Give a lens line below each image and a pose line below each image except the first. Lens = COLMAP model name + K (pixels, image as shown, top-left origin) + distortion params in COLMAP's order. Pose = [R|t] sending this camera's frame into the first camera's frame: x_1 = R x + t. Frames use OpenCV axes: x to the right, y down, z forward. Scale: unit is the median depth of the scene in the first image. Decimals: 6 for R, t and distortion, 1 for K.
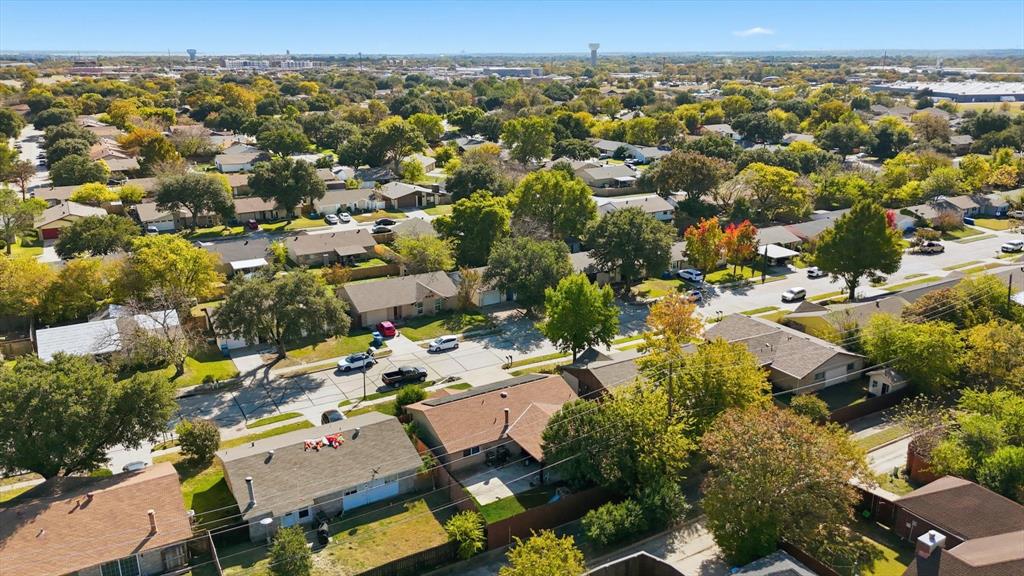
lens RADIAL K [[757.1, 0, 516.9], [0, 757.1, 291.4], [0, 0, 1]] dist [0.117565, -0.171091]
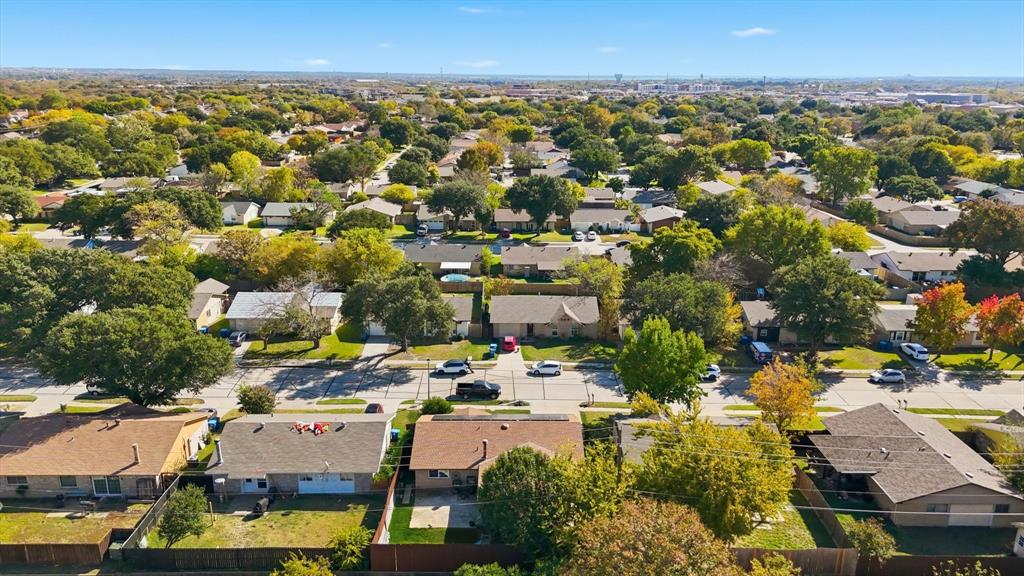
lens RADIAL K [[757.1, 0, 516.9], [0, 757.1, 291.4], [0, 0, 1]] dist [0.117565, -0.171091]
pose [[0.861977, 0.146508, -0.485315, 0.268047], [-0.160435, 0.986961, 0.012995, -0.028786], [0.480890, 0.066660, 0.874243, 0.097748]]
